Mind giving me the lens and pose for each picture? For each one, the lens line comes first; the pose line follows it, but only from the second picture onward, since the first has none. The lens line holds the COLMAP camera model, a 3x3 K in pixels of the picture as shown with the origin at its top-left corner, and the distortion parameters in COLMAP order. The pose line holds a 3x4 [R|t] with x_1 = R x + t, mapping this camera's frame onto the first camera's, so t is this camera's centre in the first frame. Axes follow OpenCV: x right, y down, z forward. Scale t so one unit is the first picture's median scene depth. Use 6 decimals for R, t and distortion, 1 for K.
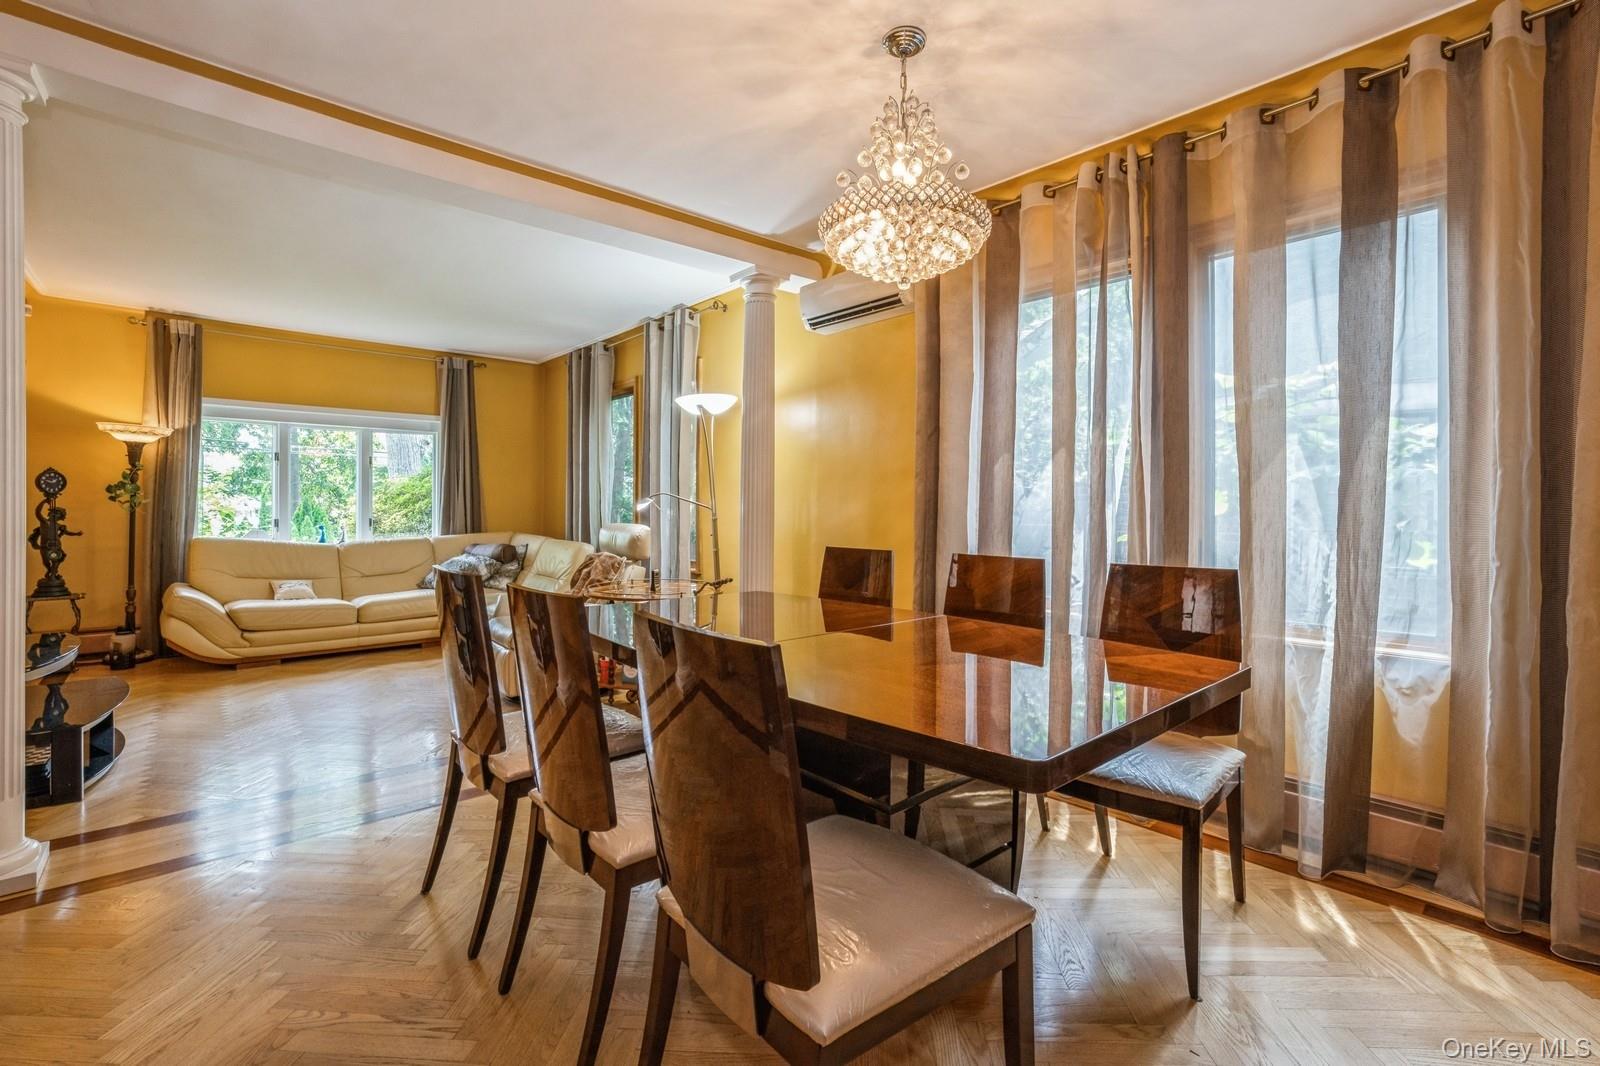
lens RADIAL K [[705.8, 0, 820.3], [0, 705.8, 514.7], [0, 0, 1]] dist [-0.044274, 0.018129]
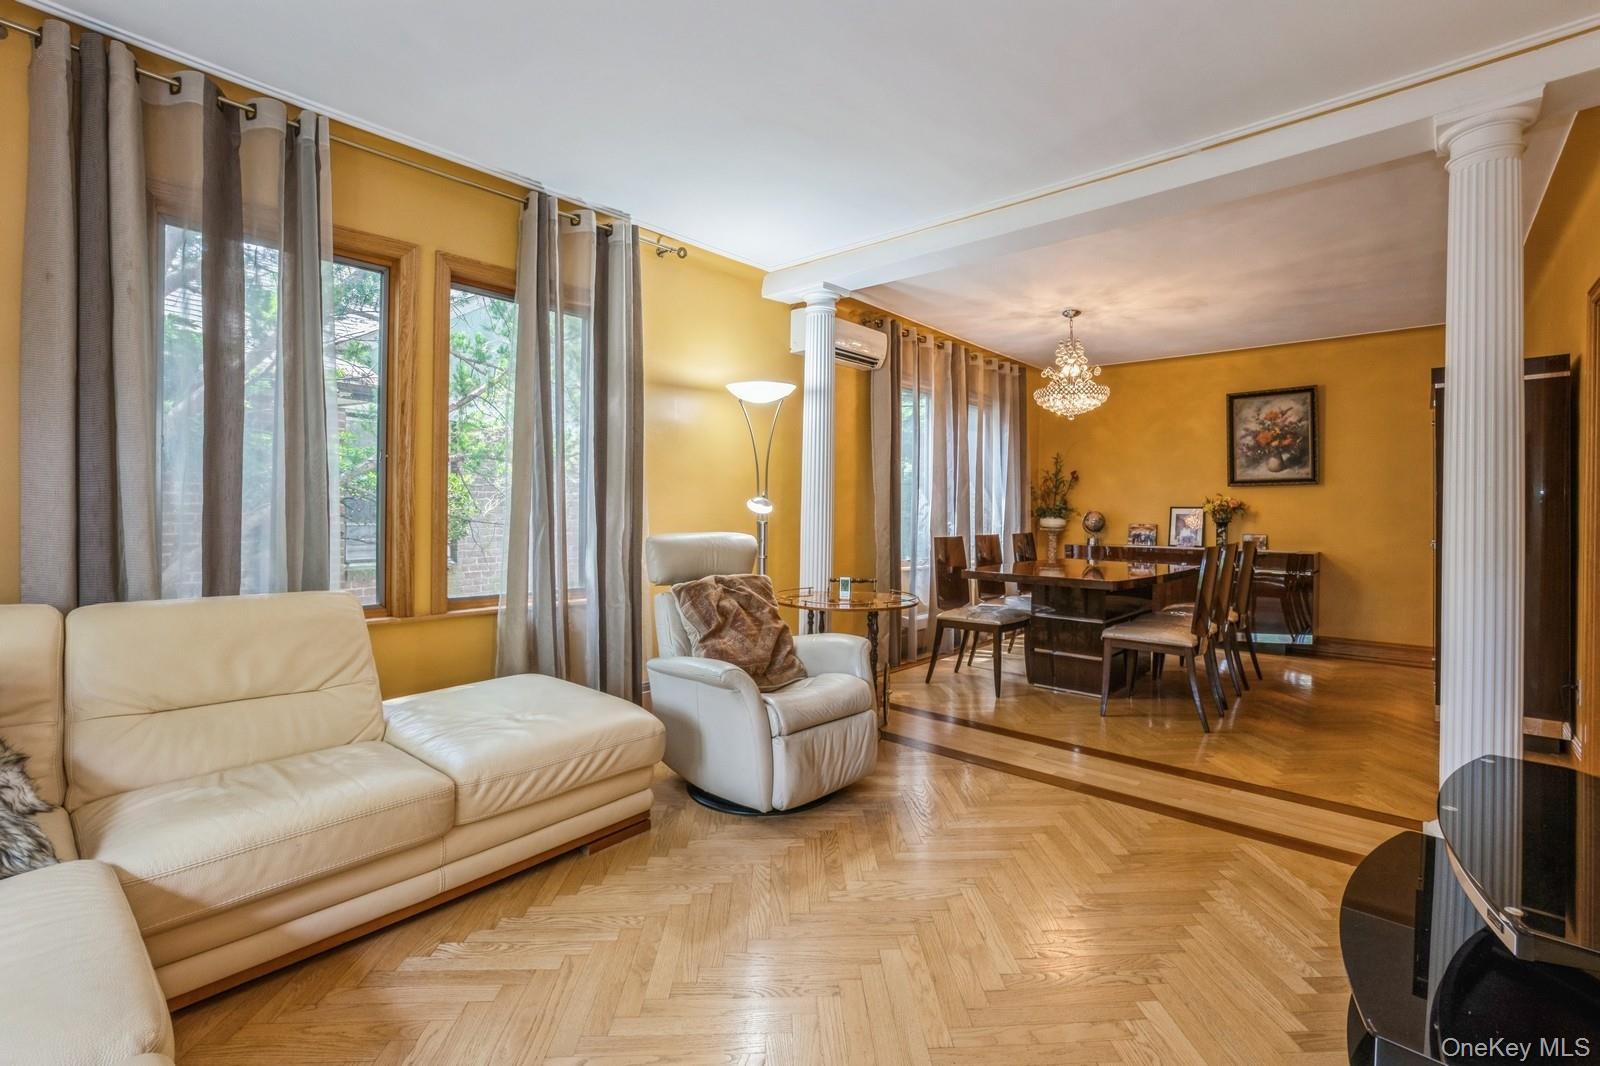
lens RADIAL K [[705.8, 0, 820.3], [0, 705.8, 514.7], [0, 0, 1]] dist [-0.044274, 0.018129]
pose [[-0.105624, -0.010988, 0.994345, -0.848591], [0.000382, 0.999938, 0.011091, -0.010072], [-0.994406, 0.001551, -0.105613, 0.828065]]
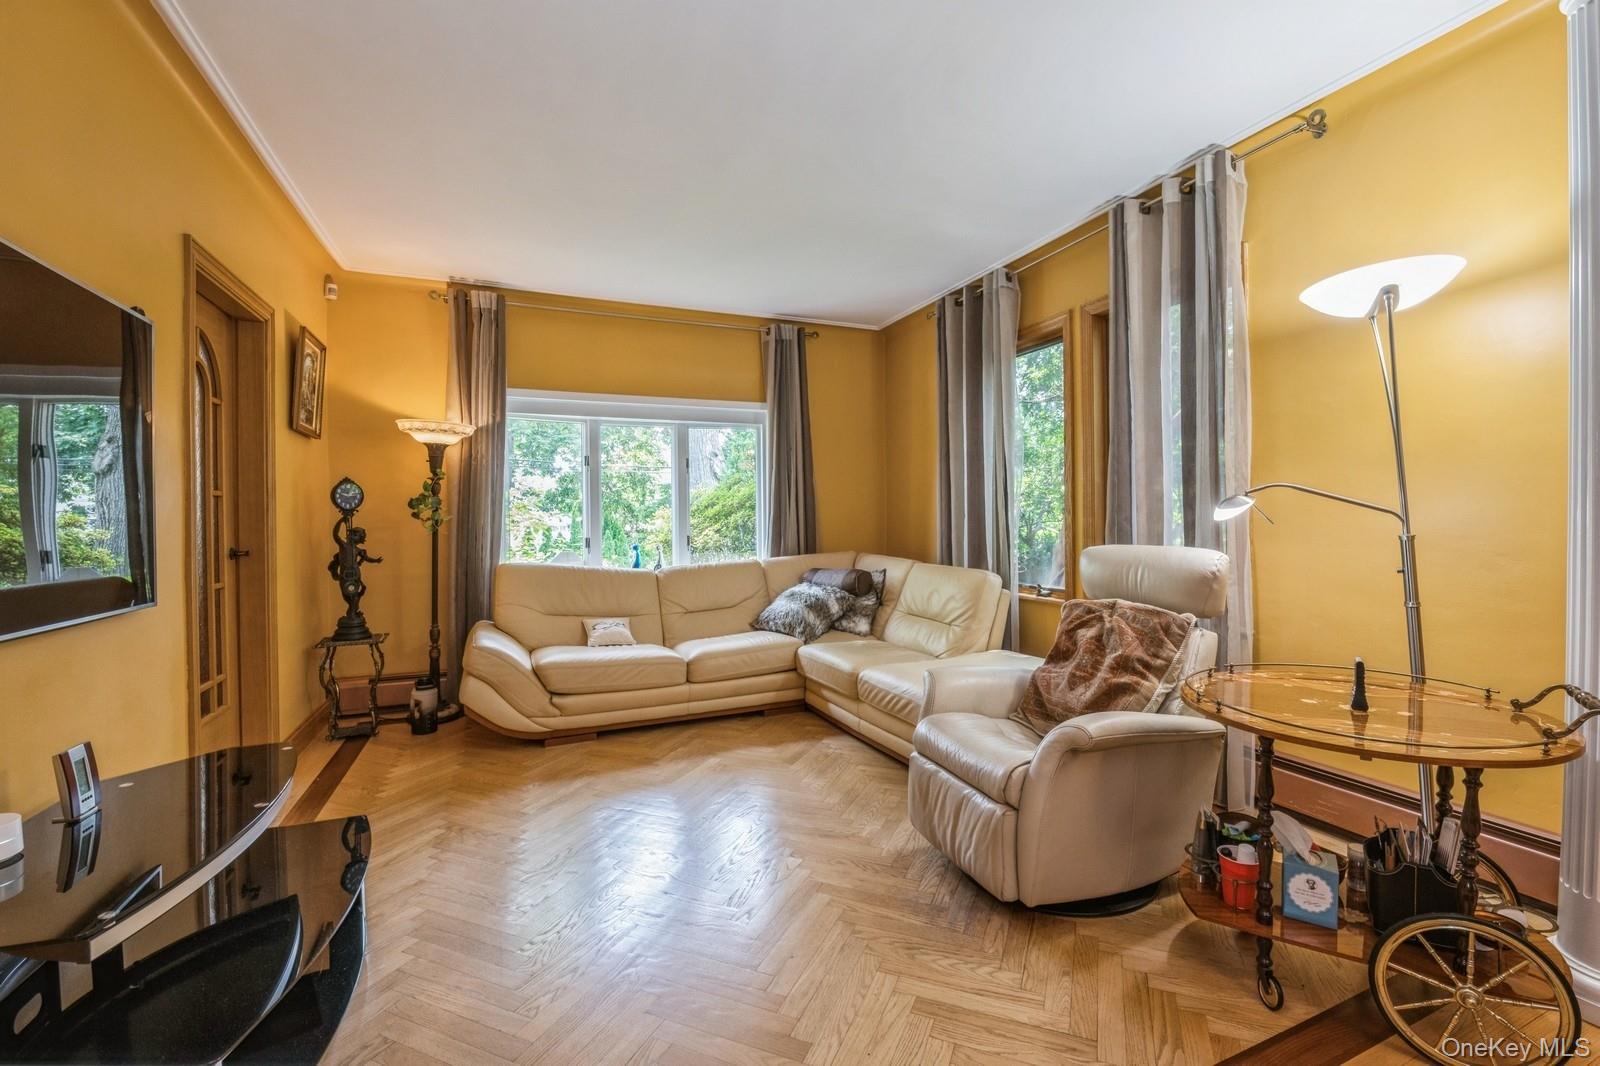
lens RADIAL K [[688.5, 0, 826.2], [0, 688.5, 527.8], [0, 0, 1]] dist [-0.012870, 0.015950]
pose [[0.947166, -0.011059, -0.320552, -0.296269], [0.012599, 0.999917, 0.002728, -0.004893], [0.320495, -0.006623, 0.947227, 0.367183]]
